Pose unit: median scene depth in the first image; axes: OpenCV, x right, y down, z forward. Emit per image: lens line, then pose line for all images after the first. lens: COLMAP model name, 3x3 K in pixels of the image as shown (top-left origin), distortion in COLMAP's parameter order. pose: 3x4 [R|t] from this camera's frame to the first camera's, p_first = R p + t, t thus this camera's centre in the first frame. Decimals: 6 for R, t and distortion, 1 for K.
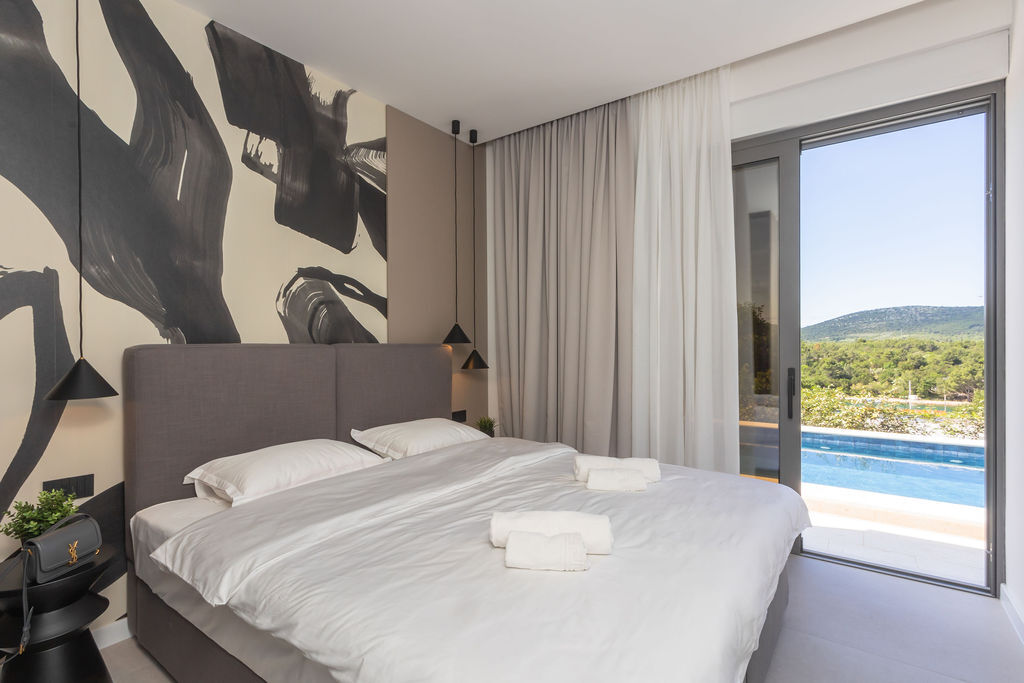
lens RADIAL K [[503.1, 0, 508.9], [0, 503.1, 353.3], [0, 0, 1]] dist [-0.000092, 0.000784]
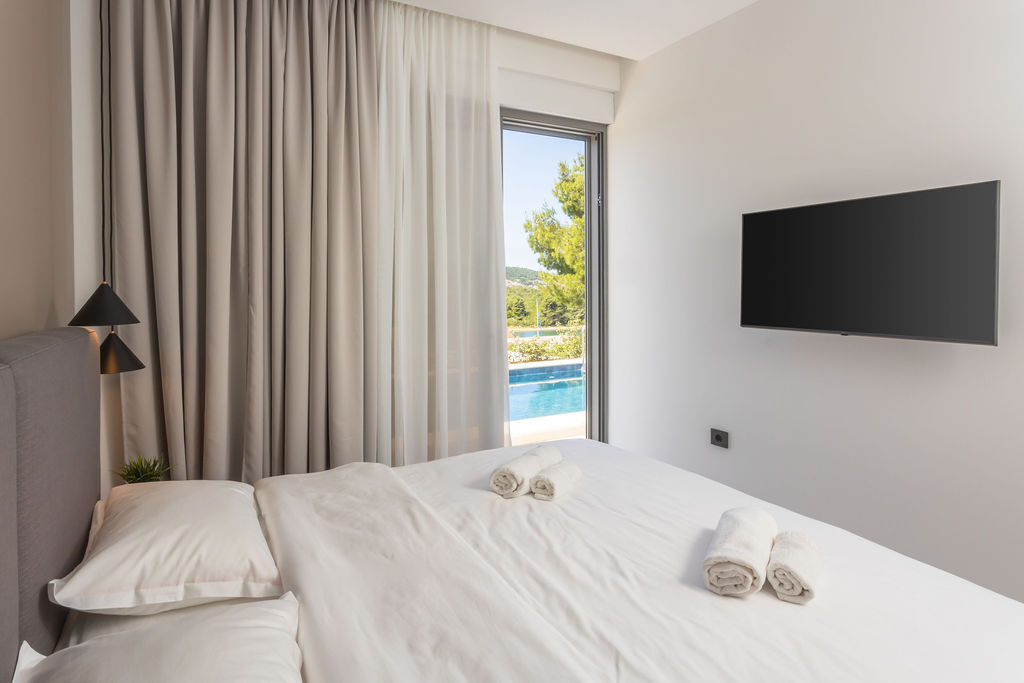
lens RADIAL K [[549.7, 0, 511.5], [0, 549.7, 290.5], [0, 0, 1]] dist [0.001213, 0.000321]
pose [[0.421621, -0.003020, 0.906767, -0.548053], [0.015755, 0.999868, -0.003995, -0.055362], [-0.906635, 0.015970, 0.421613, 0.547670]]
